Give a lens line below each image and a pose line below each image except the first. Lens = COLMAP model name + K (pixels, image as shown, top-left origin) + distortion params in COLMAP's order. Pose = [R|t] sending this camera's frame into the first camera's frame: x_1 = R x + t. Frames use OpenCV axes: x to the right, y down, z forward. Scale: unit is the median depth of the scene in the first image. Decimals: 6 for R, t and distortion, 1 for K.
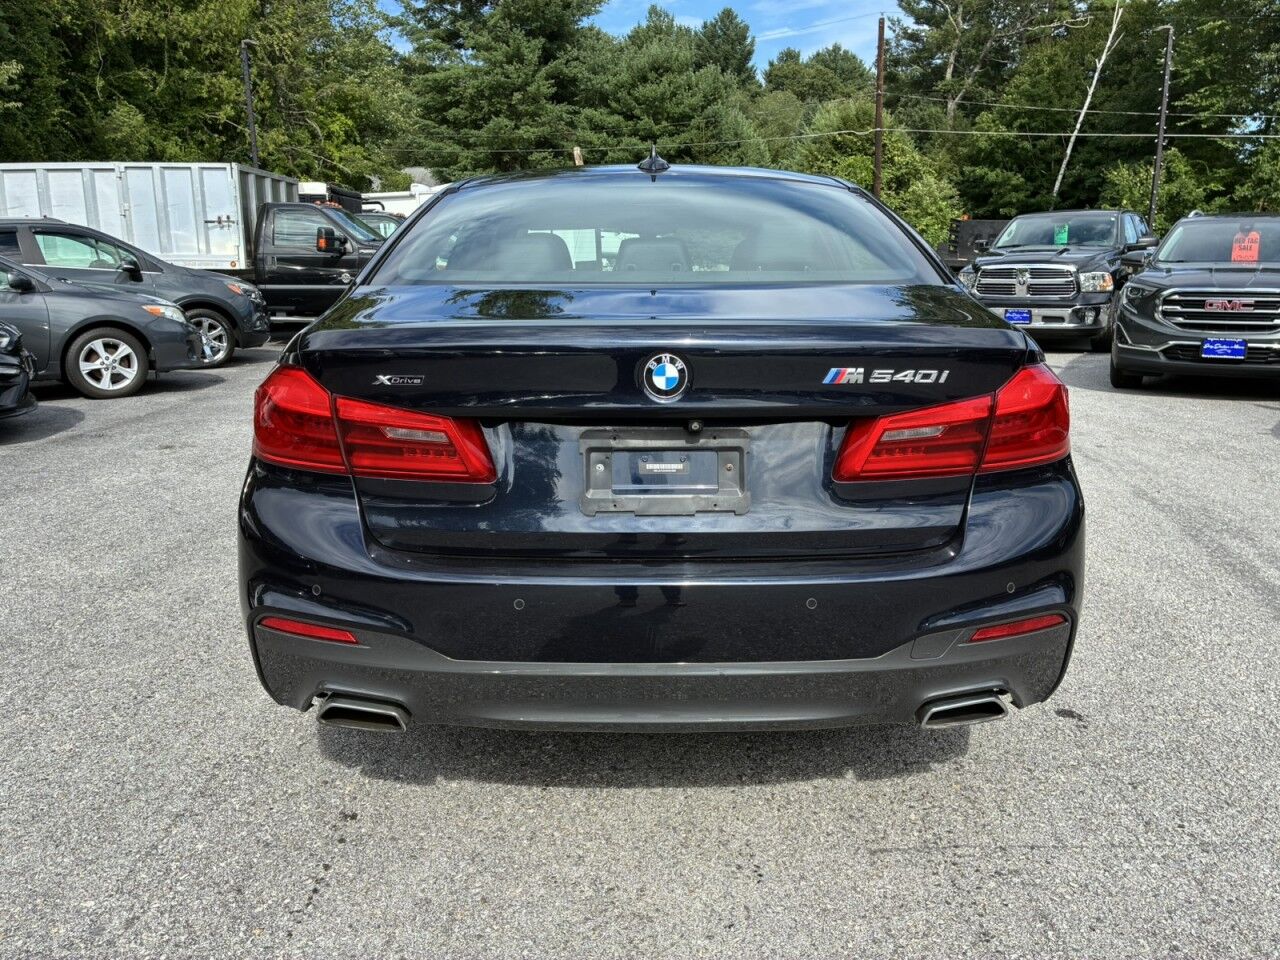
lens RADIAL K [[972.0, 0, 645.7], [0, 972.0, 459.0], [0, 0, 1]] dist [0.074088, -0.100905]
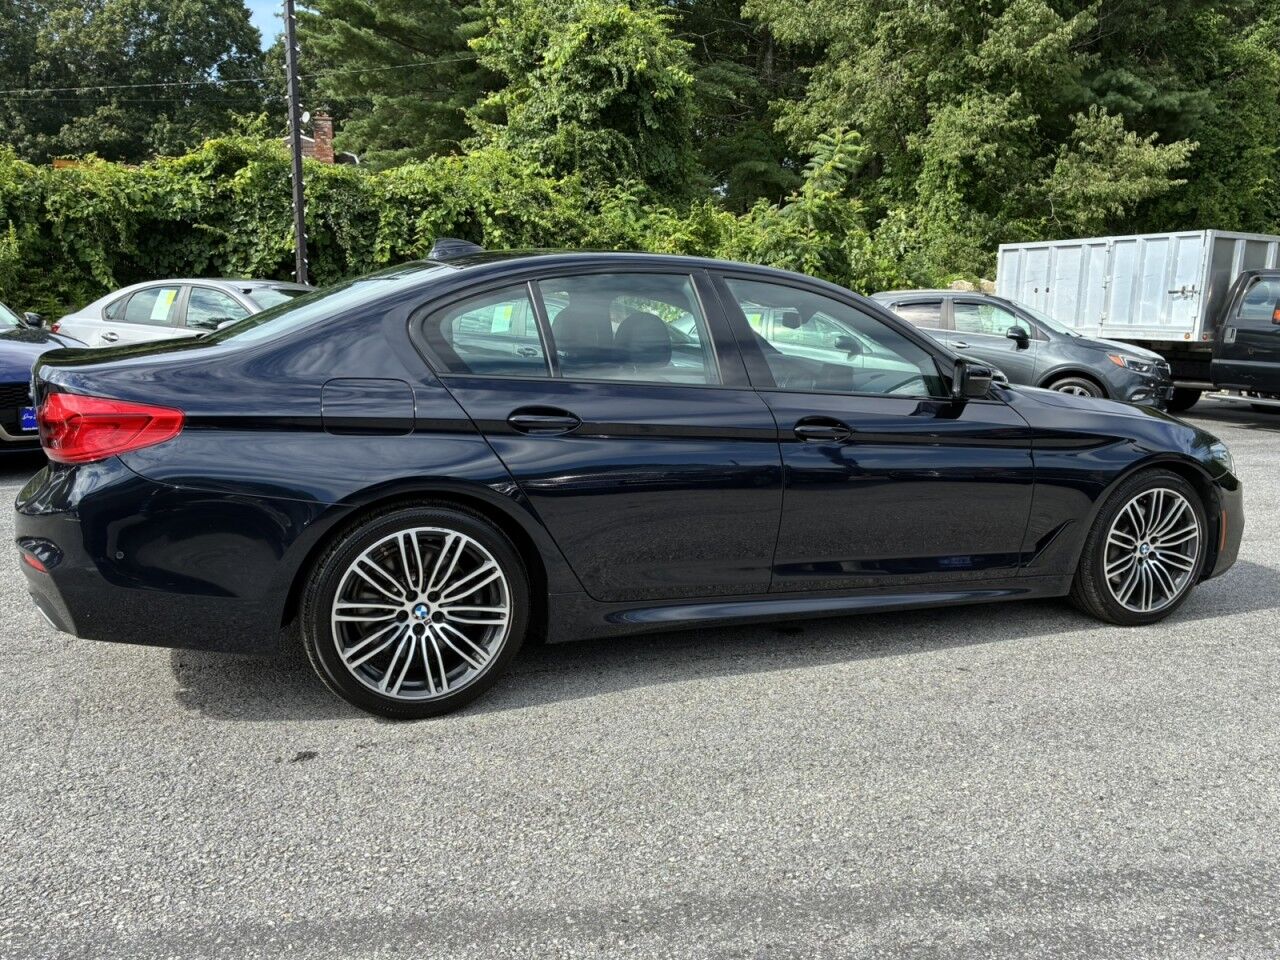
lens RADIAL K [[1019.1, 0, 661.4], [0, 1019.1, 465.2], [0, 0, 1]] dist [0.060745, -0.076663]
pose [[0.398350, 0.148928, -0.905062, 0.119772], [-0.210653, 0.975210, 0.067755, -0.015758], [0.892716, 0.163664, 0.419847, 0.064072]]
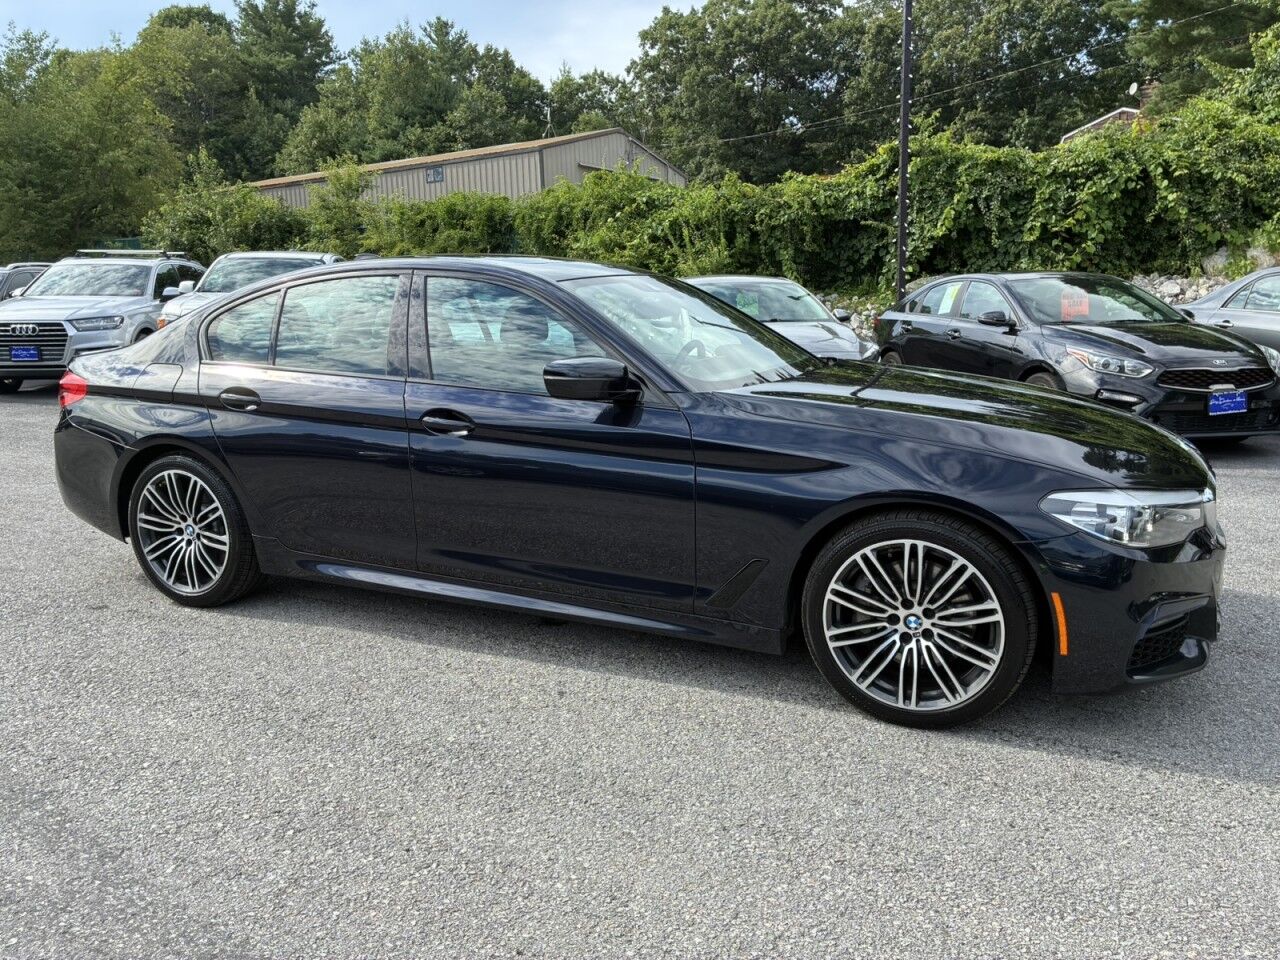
lens RADIAL K [[972.0, 0, 645.7], [0, 972.0, 459.0], [0, 0, 1]] dist [0.074088, -0.100905]
pose [[-0.418210, 0.167598, -0.892755, 0.115058], [-0.164572, 0.952586, 0.255923, -0.042631], [0.893318, 0.253952, -0.370799, 0.183426]]
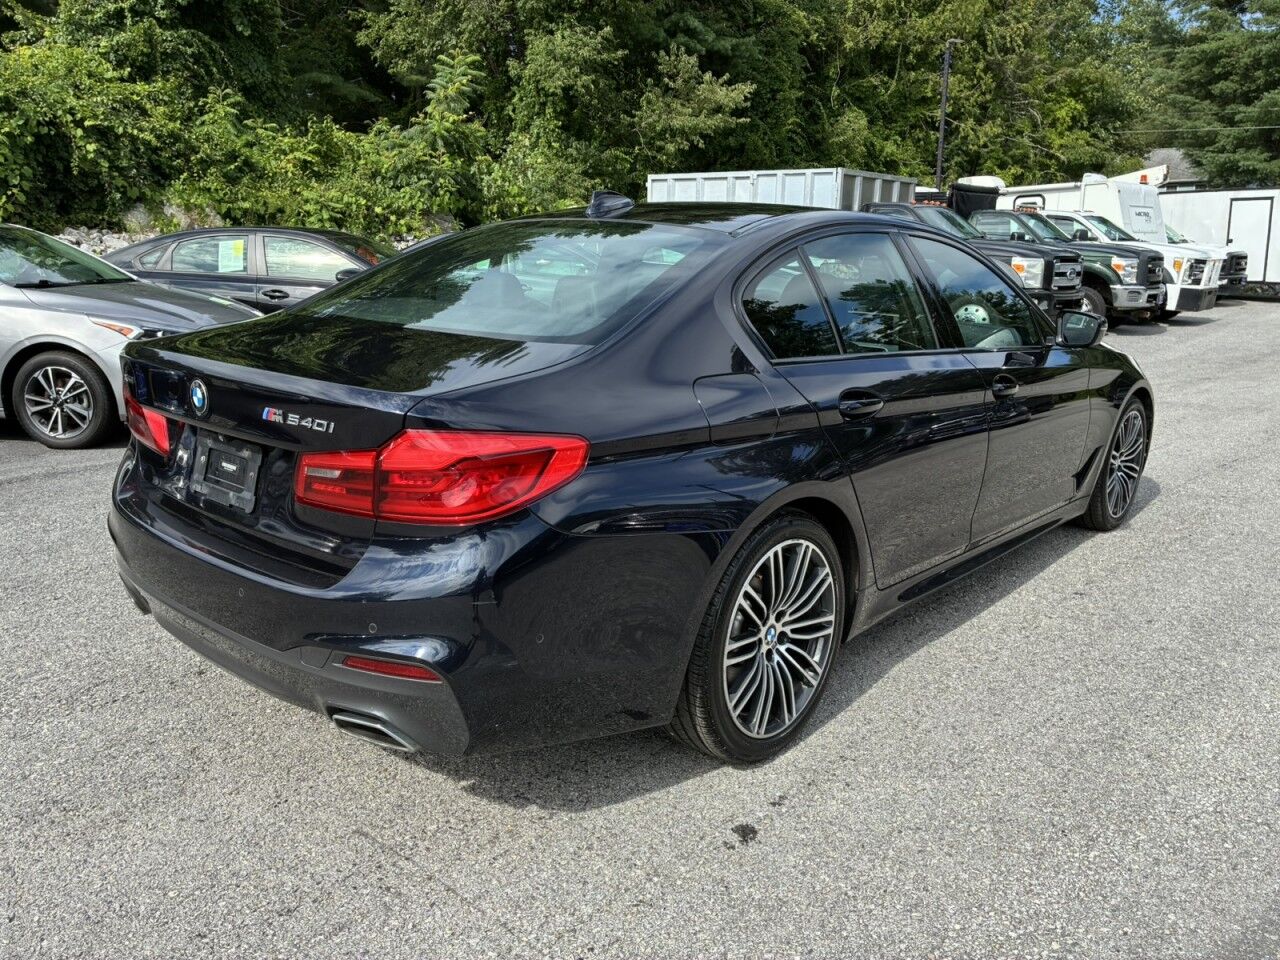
lens RADIAL K [[972.0, 0, 645.7], [0, 972.0, 459.0], [0, 0, 1]] dist [0.074088, -0.100905]
pose [[0.749977, 0.159015, -0.642066, 0.068412], [-0.151338, 0.986177, 0.067465, -0.009366], [0.643919, 0.046571, 0.763675, 0.019021]]
